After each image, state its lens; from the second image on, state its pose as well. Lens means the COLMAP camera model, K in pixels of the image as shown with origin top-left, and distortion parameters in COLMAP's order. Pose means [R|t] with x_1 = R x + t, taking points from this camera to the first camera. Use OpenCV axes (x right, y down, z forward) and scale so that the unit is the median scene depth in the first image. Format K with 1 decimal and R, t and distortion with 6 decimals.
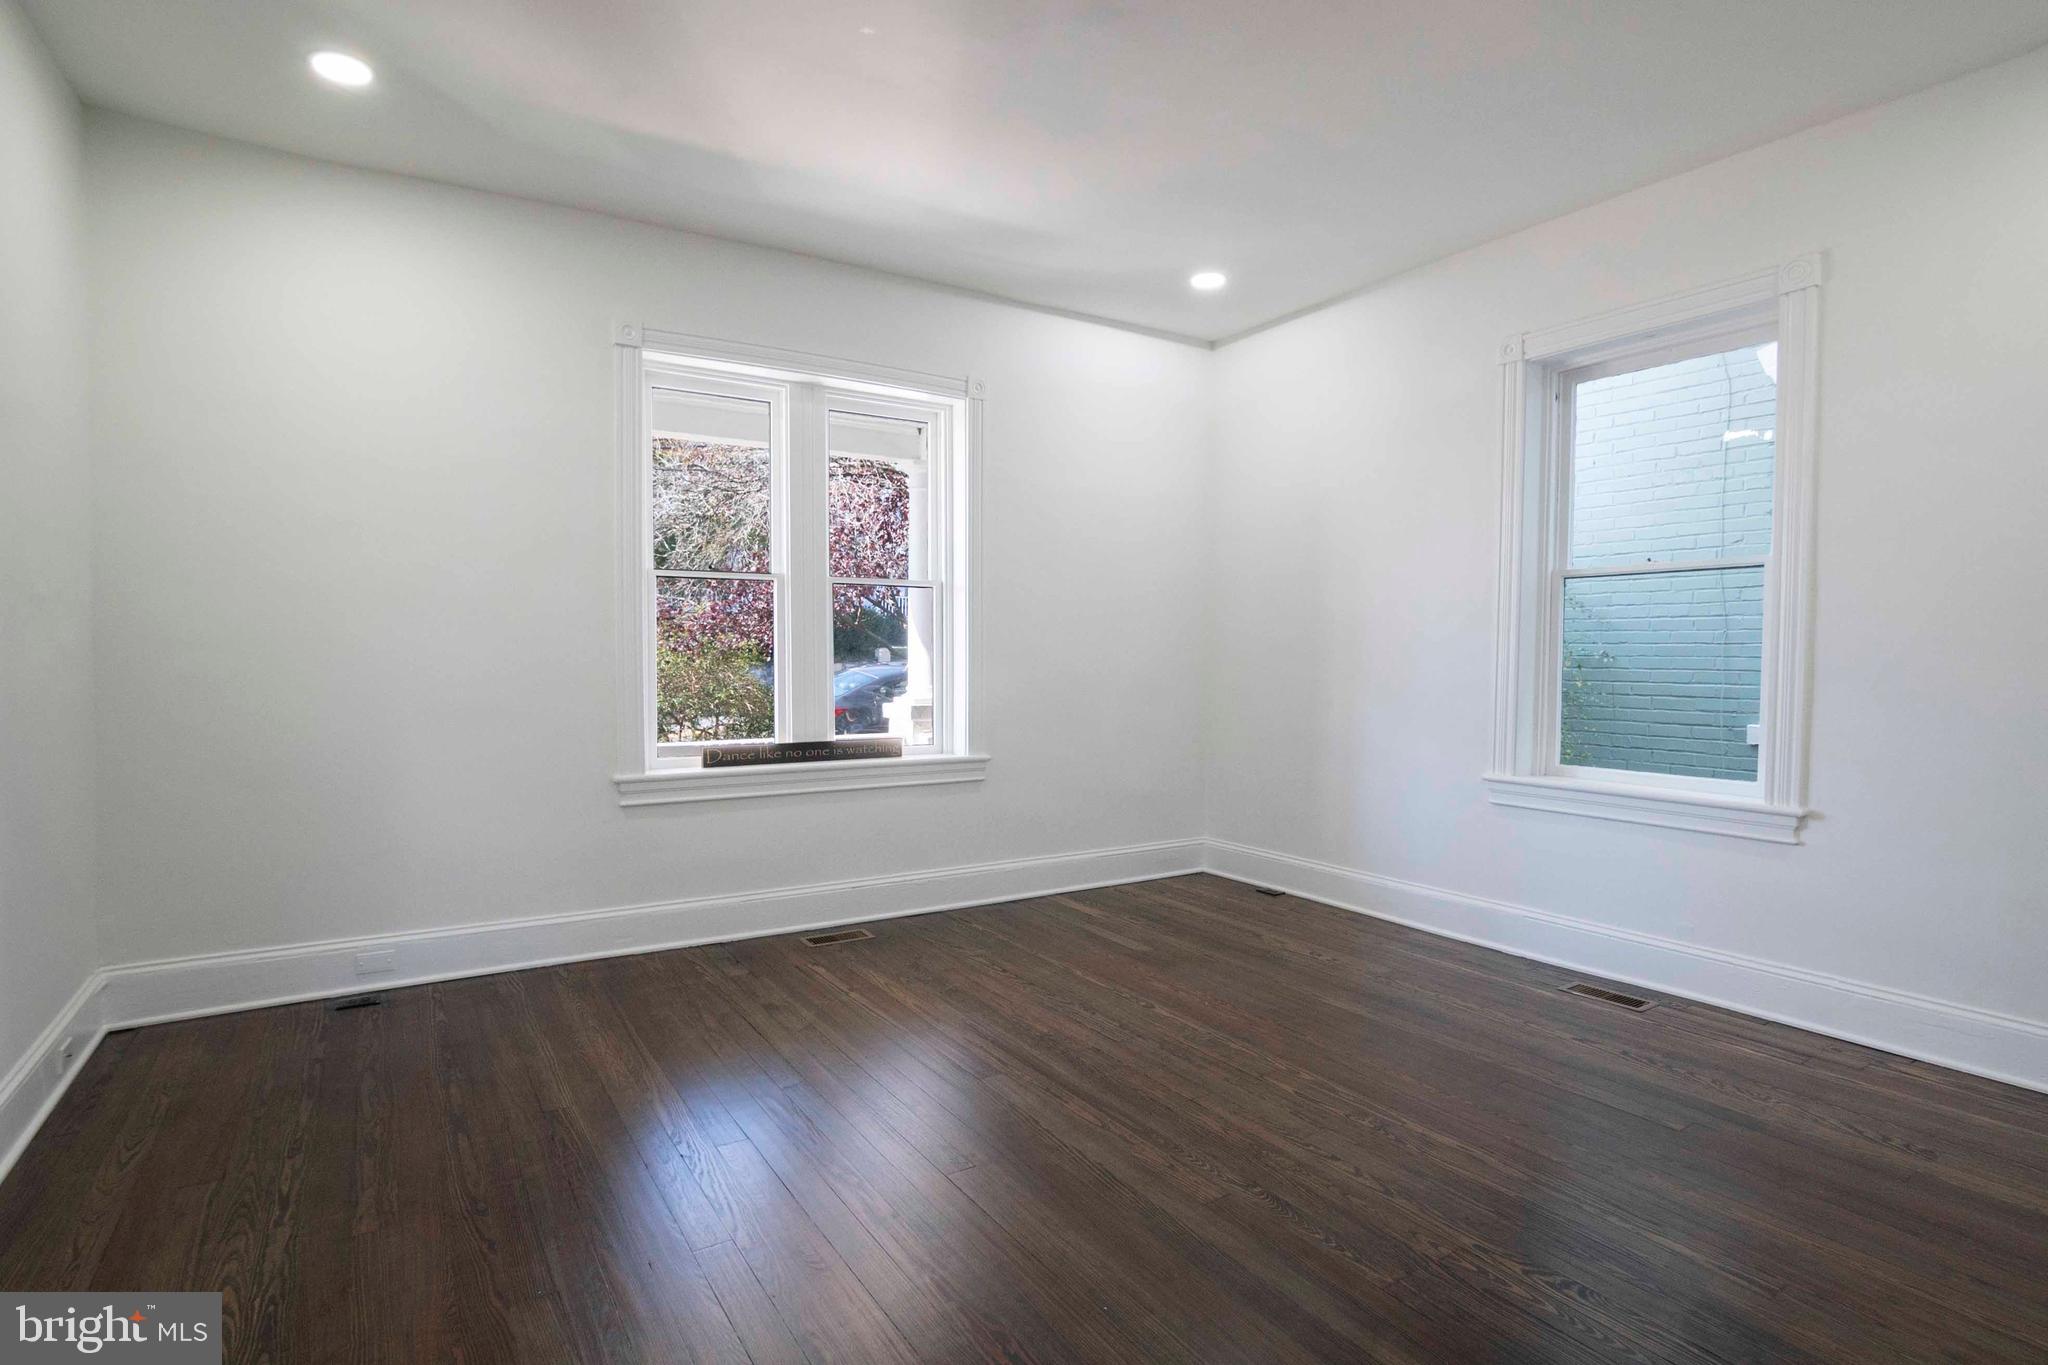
lens RADIAL K [[1005.3, 0, 1013.3], [0, 1005.3, 687.4], [0, 0, 1]] dist [-0.028995, 0.008318]
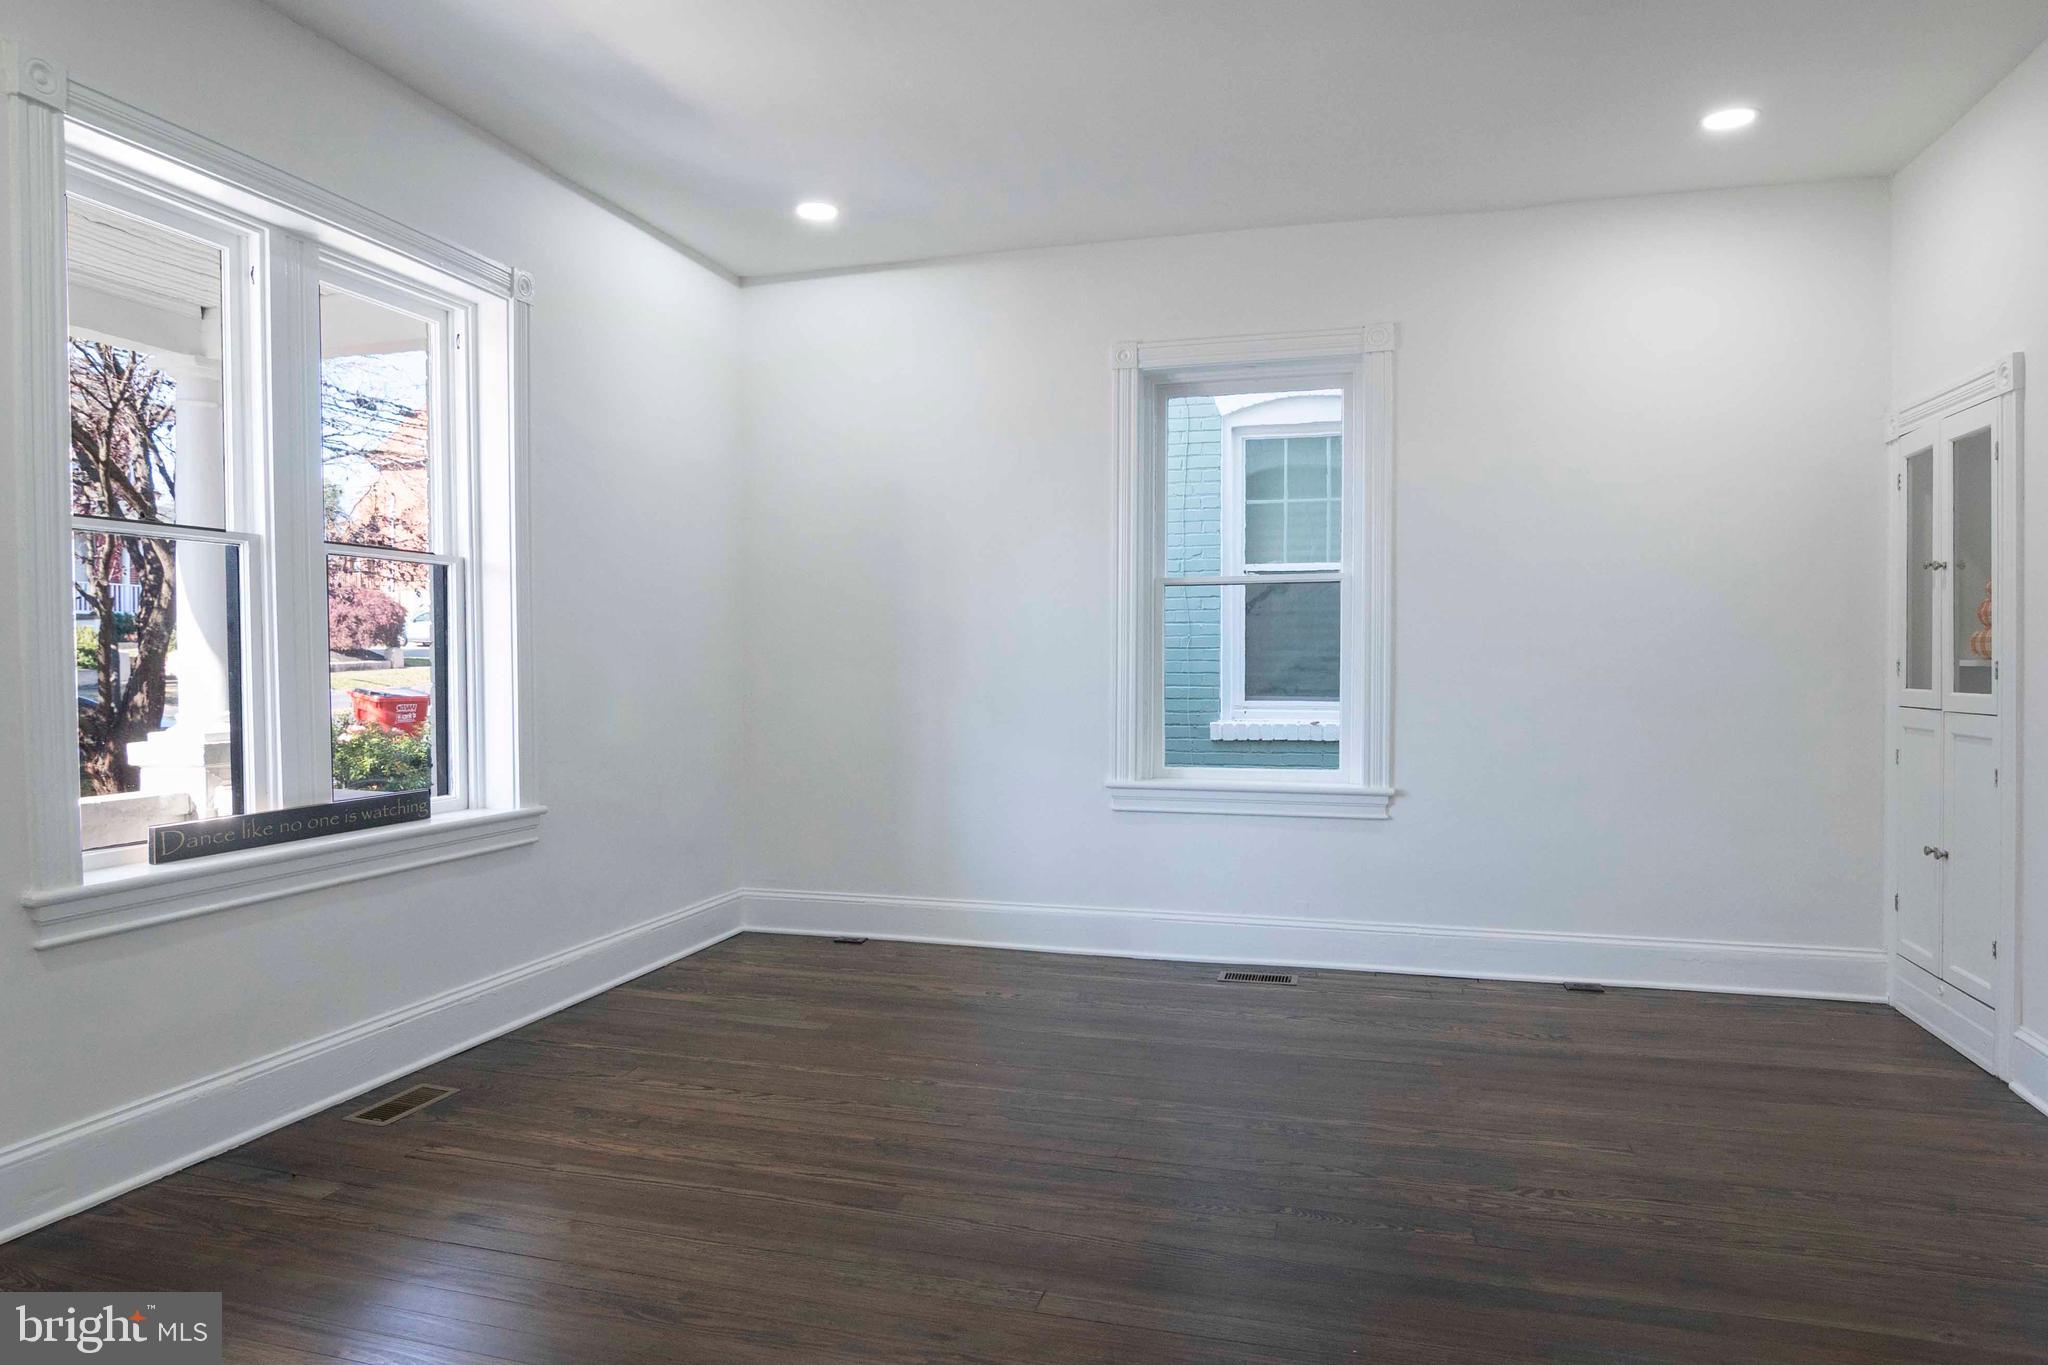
lens RADIAL K [[1242.7, 0, 1011.0], [0, 1242.7, 684.7], [0, 0, 1]] dist [-0.027127, 0.007208]
pose [[0.748105, -0.018417, 0.663324, -0.424784], [0.026118, 0.999657, -0.001701, -0.009144], [-0.663066, 0.018597, 0.748330, 0.149517]]
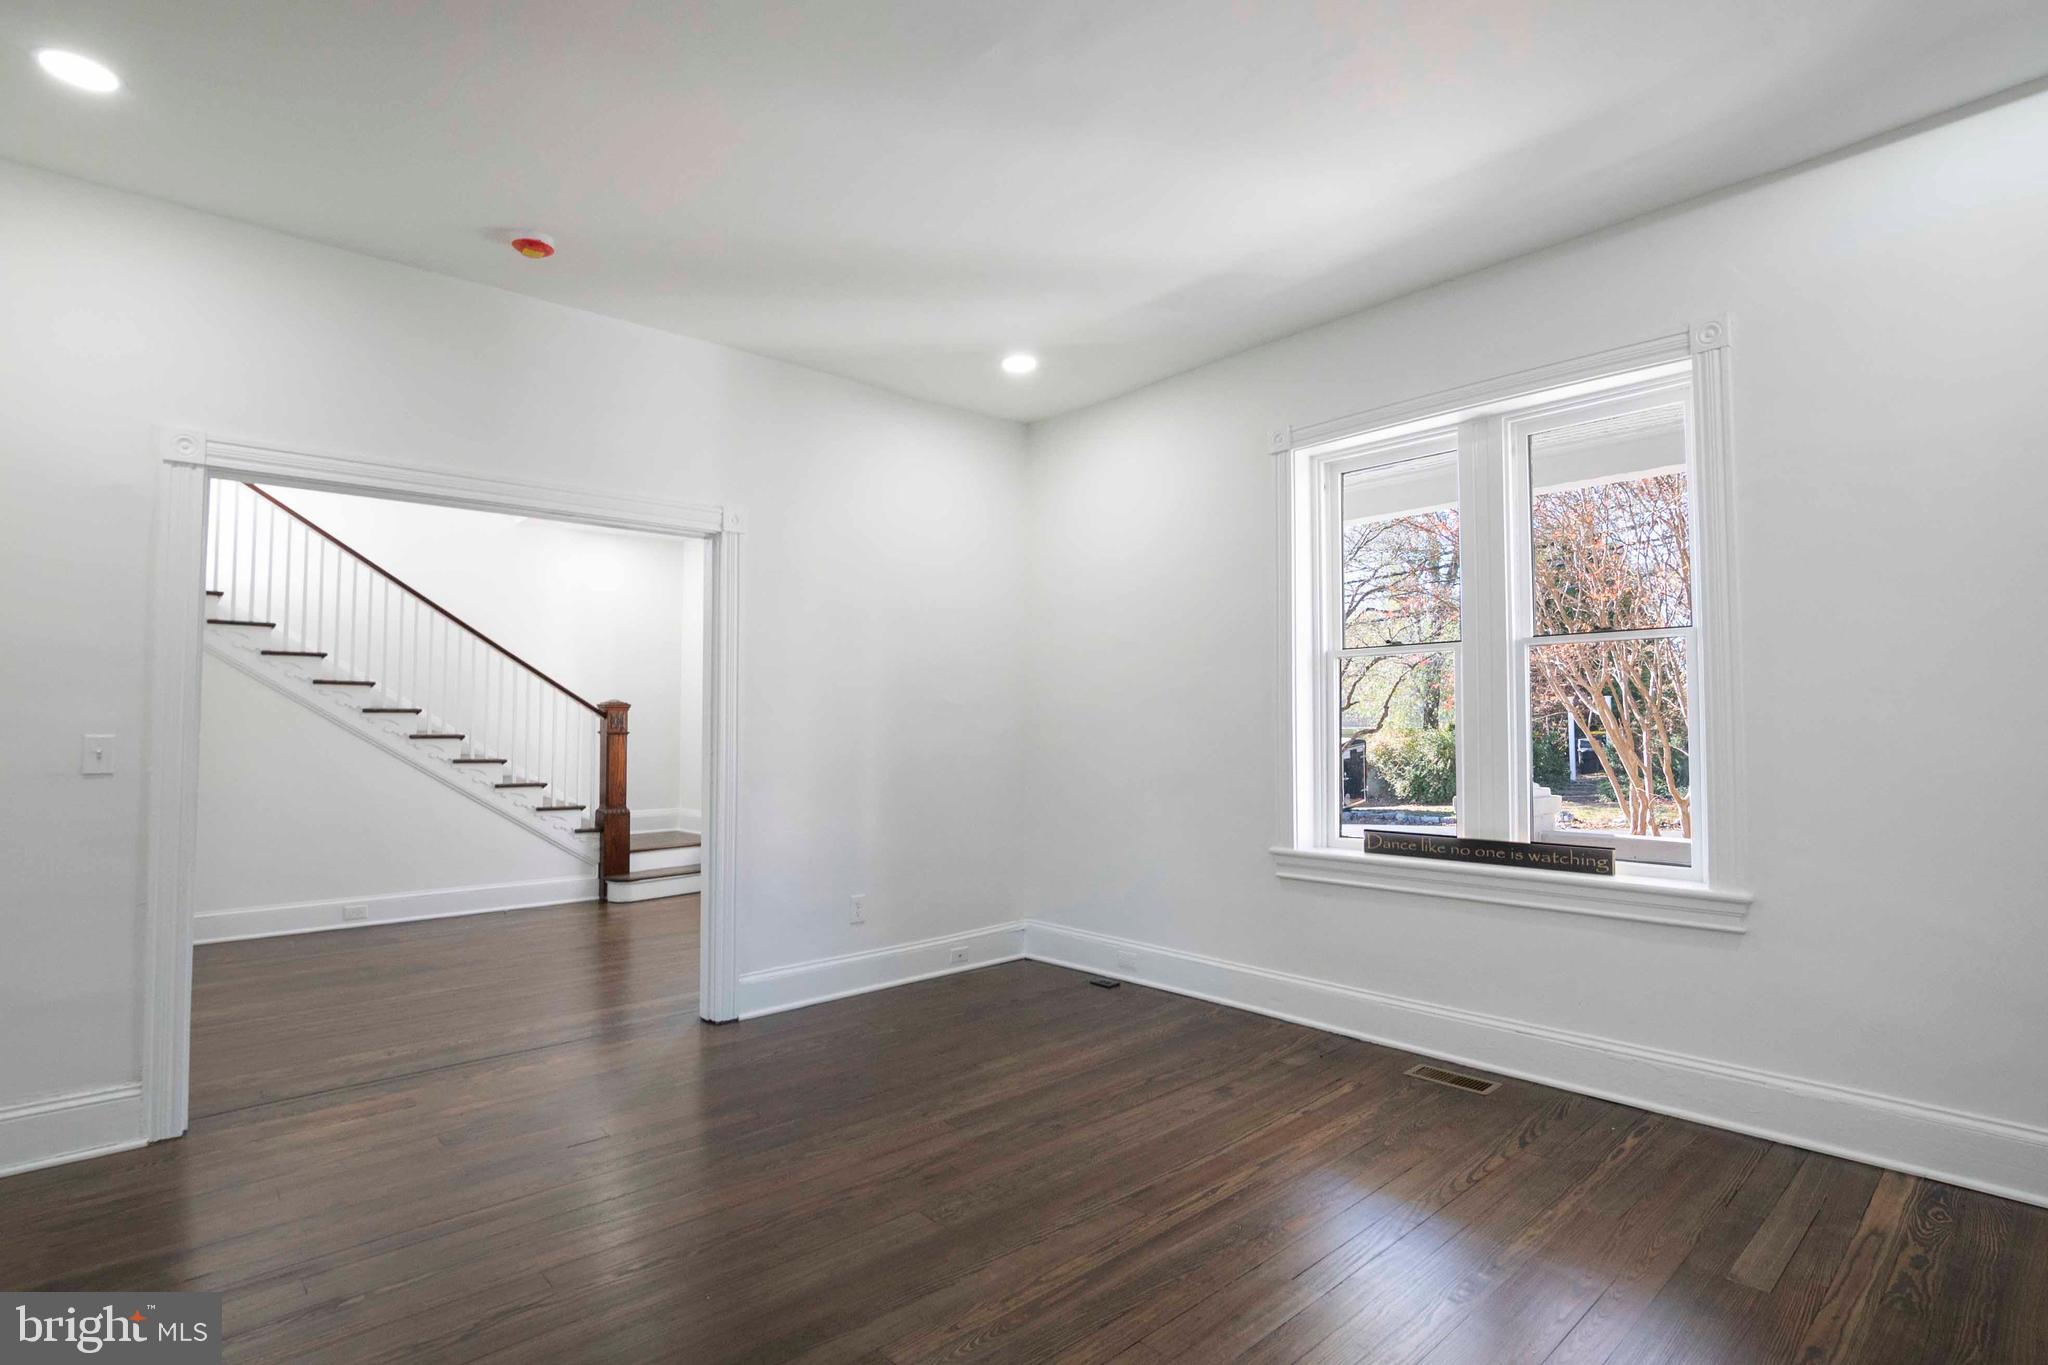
lens RADIAL K [[1005.3, 0, 1008.0], [0, 1005.3, 684.7], [0, 0, 1]] dist [-0.028995, 0.008318]
pose [[0.161544, -0.047145, -0.985739, 0.617527], [-0.028567, 0.998216, -0.052423, -0.021336], [0.986452, 0.036628, 0.159909, 0.523200]]
